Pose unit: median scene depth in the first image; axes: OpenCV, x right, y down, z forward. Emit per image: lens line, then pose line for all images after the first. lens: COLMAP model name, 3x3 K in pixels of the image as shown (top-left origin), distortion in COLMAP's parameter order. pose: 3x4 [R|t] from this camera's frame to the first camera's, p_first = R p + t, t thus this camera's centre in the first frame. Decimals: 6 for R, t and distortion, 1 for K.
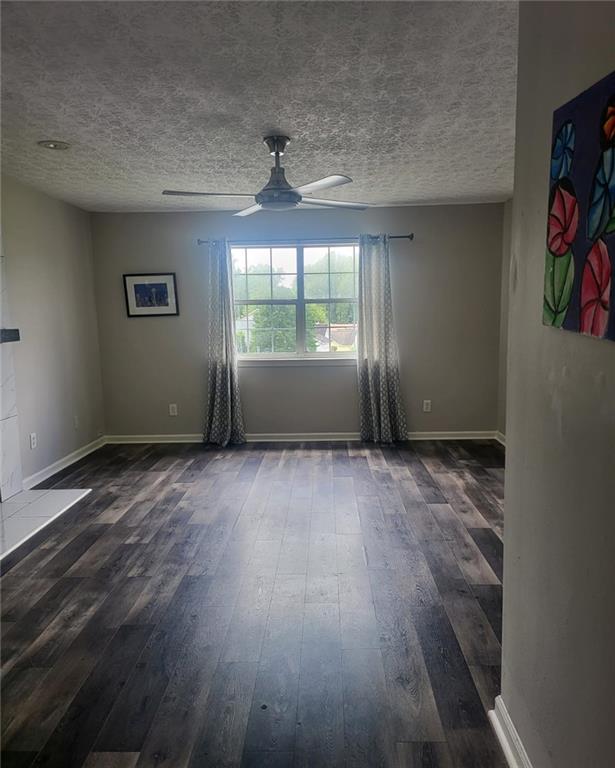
lens RADIAL K [[565.2, 0, 305.3], [0, 565.2, 382.6], [0, 0, 1]] dist [0.032842, -0.033034]
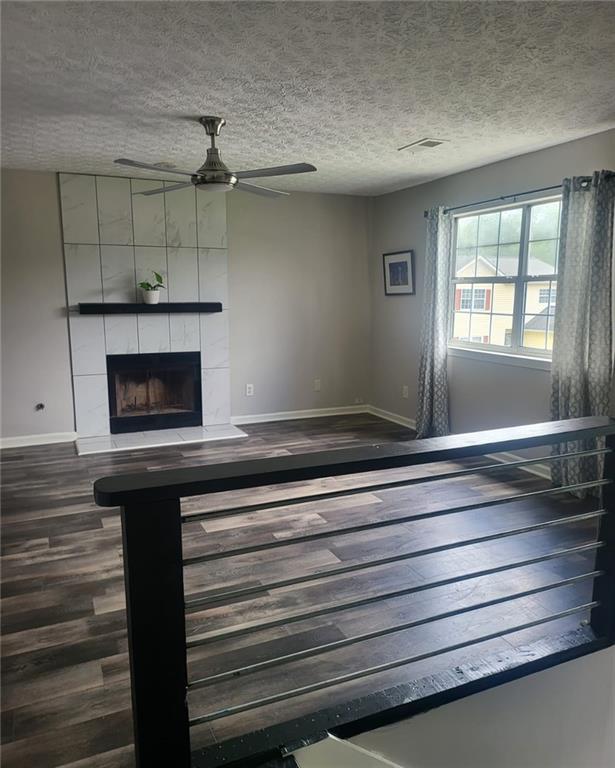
lens RADIAL K [[565.2, 0, 305.3], [0, 565.2, 387.3], [0, 0, 1]] dist [0.032842, -0.033034]
pose [[0.447138, 0.164394, -0.879228, 0.587286], [-0.117202, 0.985259, 0.124616, -0.065694], [0.886753, 0.047327, 0.459813, 0.425779]]
